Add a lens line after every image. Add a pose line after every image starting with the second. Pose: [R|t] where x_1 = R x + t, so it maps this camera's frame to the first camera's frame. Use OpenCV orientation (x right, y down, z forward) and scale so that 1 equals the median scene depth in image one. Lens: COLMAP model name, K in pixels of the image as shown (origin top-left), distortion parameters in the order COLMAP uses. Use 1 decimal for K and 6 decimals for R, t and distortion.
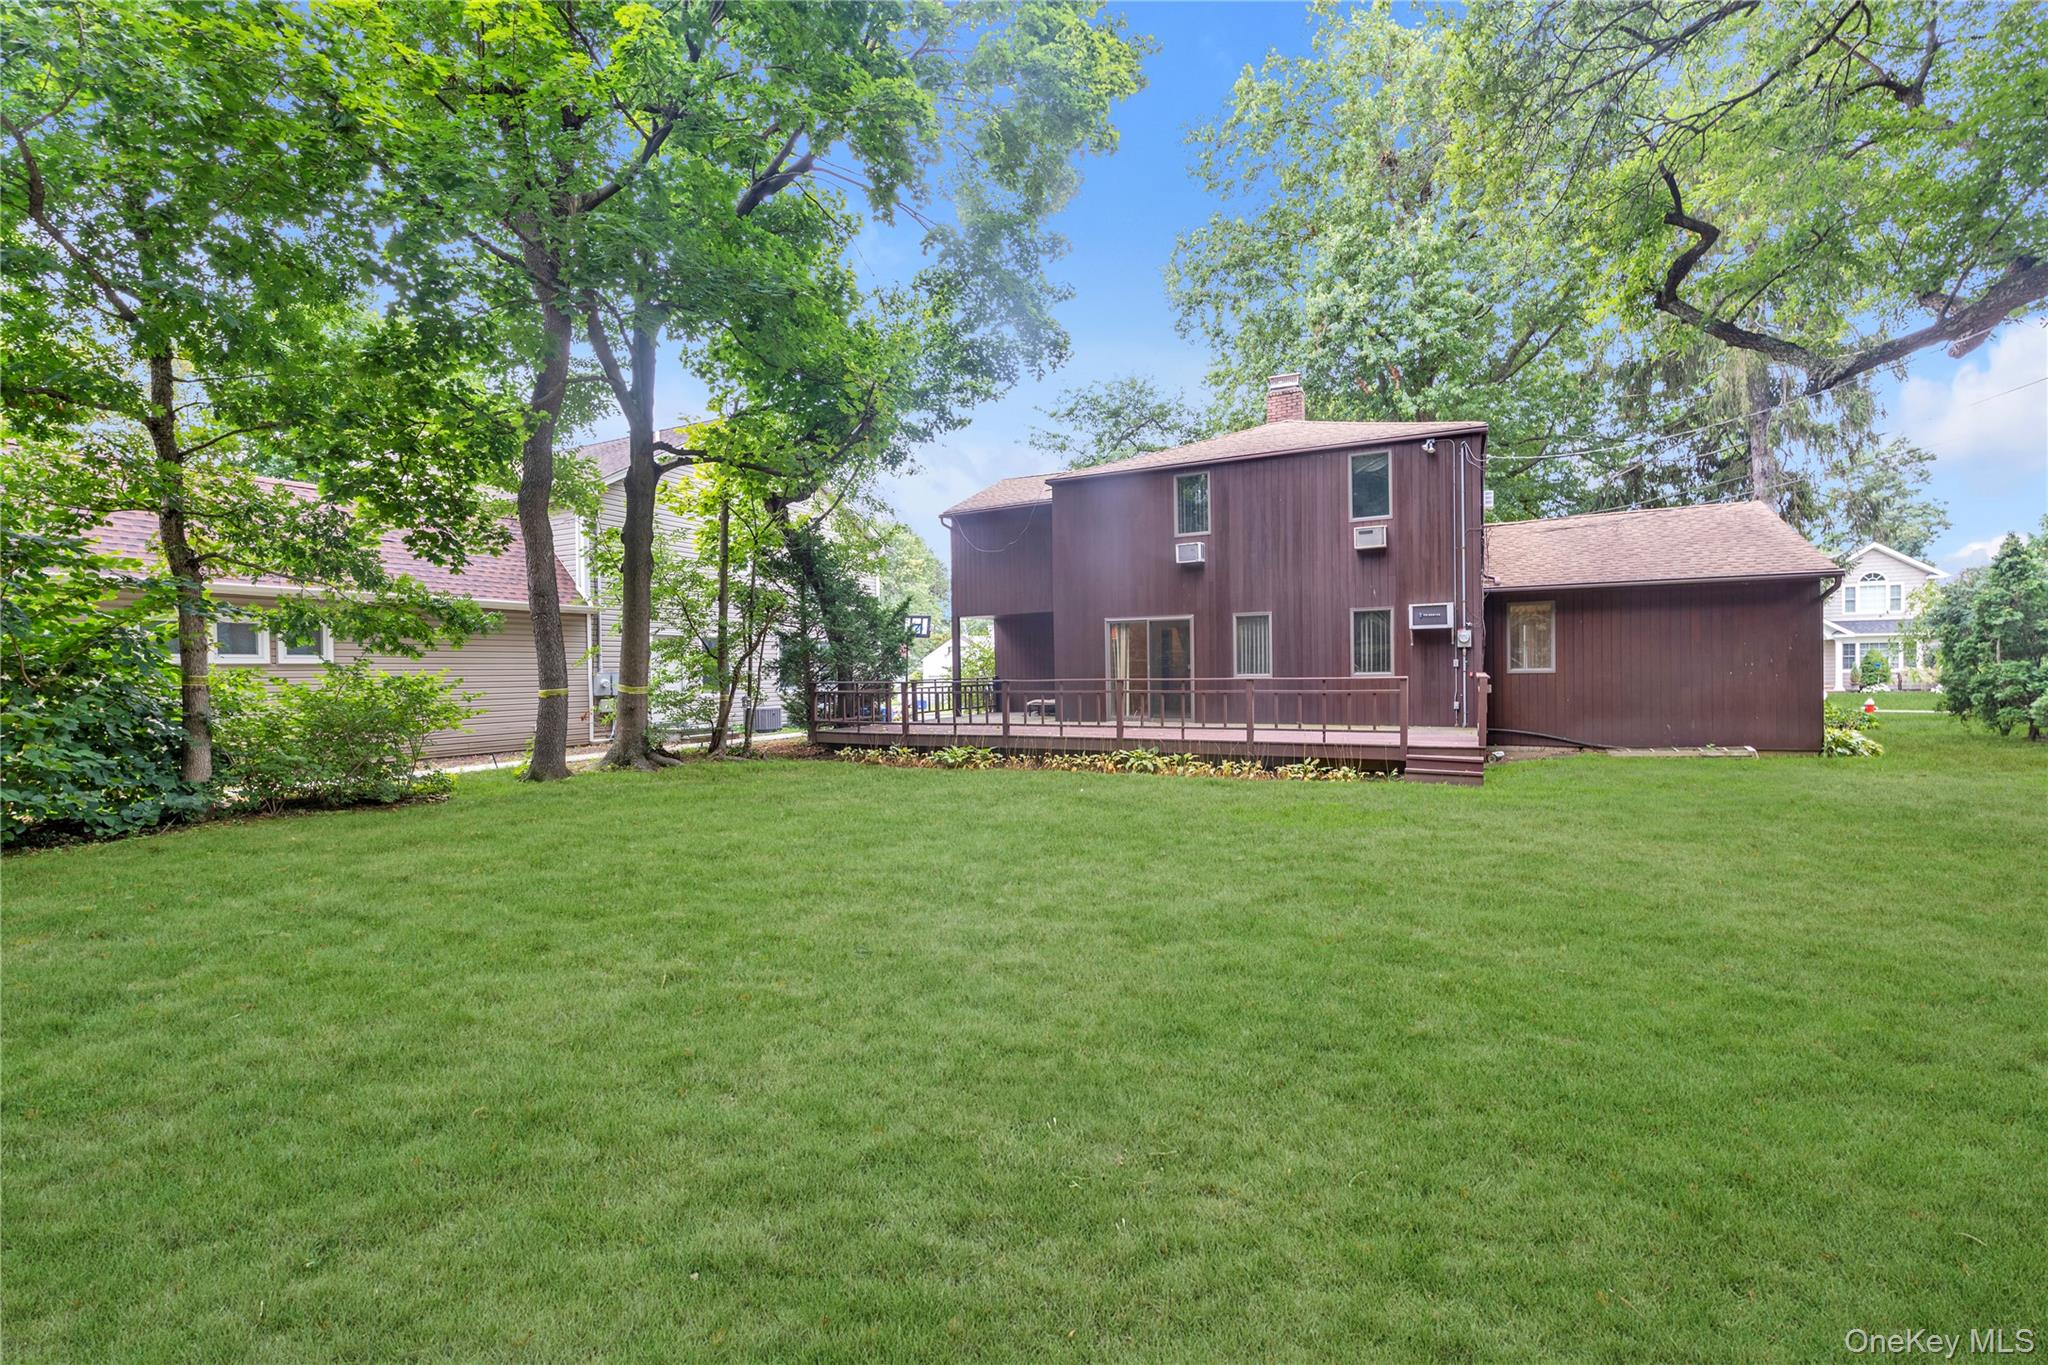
lens RADIAL K [[893.5, 0, 1028.3], [0, 893.5, 684.9], [0, 0, 1]] dist [0.000664, 0.000278]
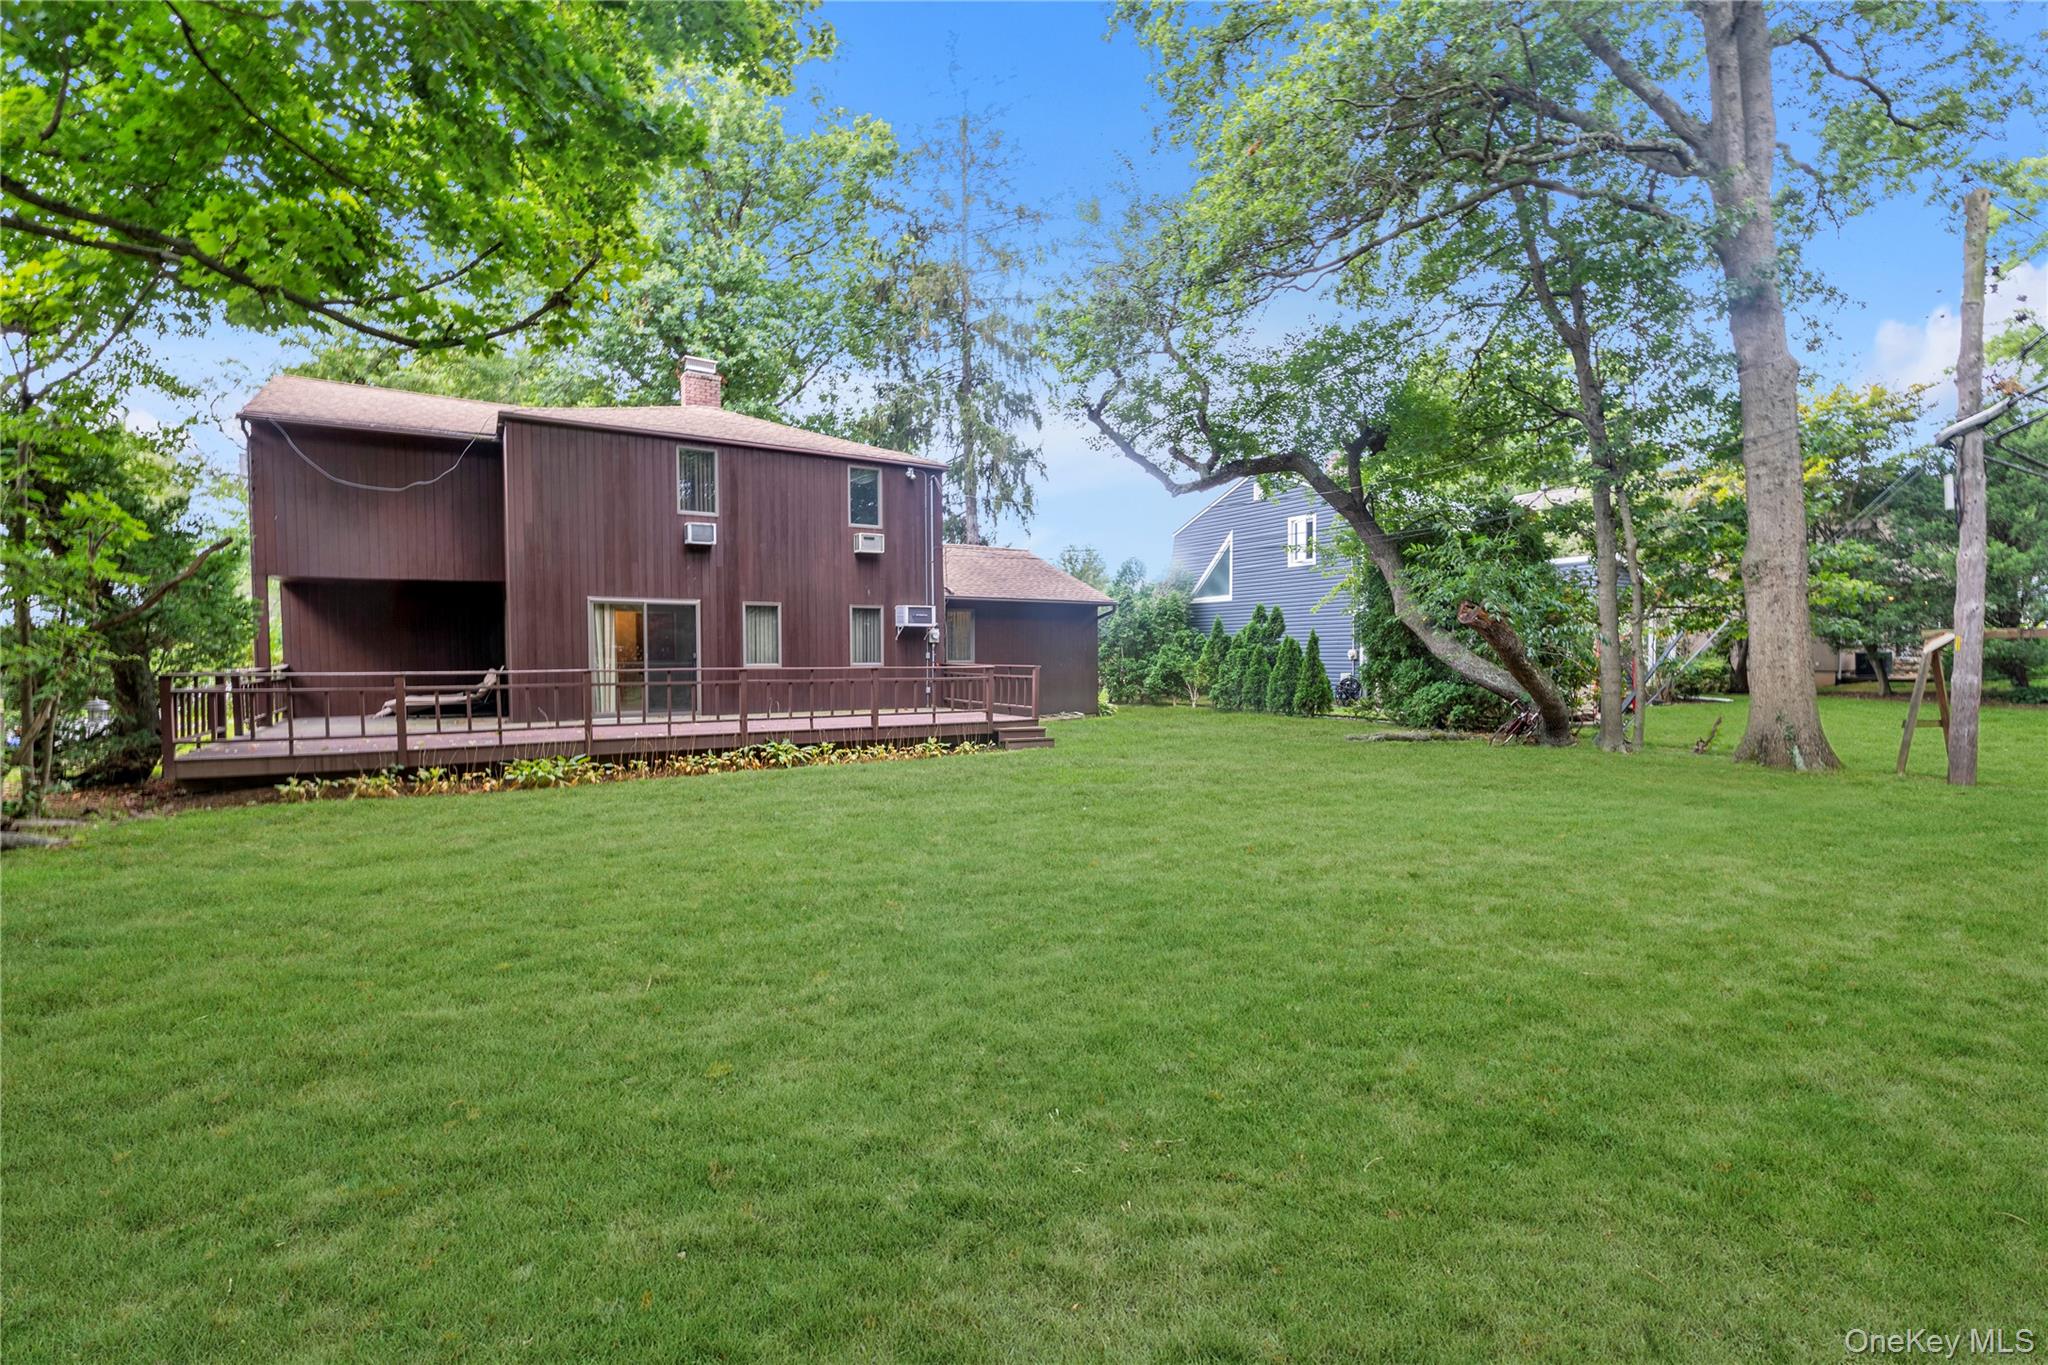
lens RADIAL K [[893.5, 0, 1028.6], [0, 893.5, 675.0], [0, 0, 1]] dist [0.000664, 0.000278]
pose [[0.501248, -0.005543, 0.865286, -0.481653], [0.010436, 0.999945, 0.000360, 0.002932], [-0.865241, 0.008850, 0.501278, 0.253213]]
